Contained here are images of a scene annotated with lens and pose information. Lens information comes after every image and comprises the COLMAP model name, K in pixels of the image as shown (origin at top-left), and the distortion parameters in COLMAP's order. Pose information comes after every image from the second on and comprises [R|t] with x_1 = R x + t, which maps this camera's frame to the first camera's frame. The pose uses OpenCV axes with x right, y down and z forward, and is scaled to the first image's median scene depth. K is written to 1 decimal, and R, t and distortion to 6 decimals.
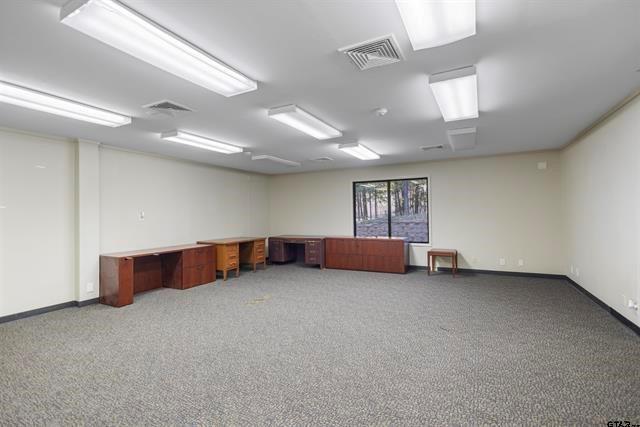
lens RADIAL K [[300.1, 0, 318.0], [0, 300.1, 212.1], [0, 0, 1]] dist [0.004921, 0.001194]
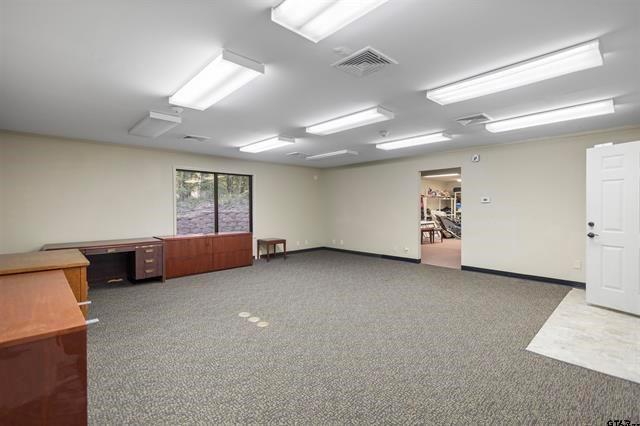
lens RADIAL K [[300.1, 0, 317.1], [0, 300.1, 213.1], [0, 0, 1]] dist [0.004921, 0.001194]
pose [[0.321420, -0.005233, 0.946922, -0.584310], [-0.004567, 0.999965, 0.007077, 0.013157], [-0.946926, -0.006599, 0.321385, 0.409357]]
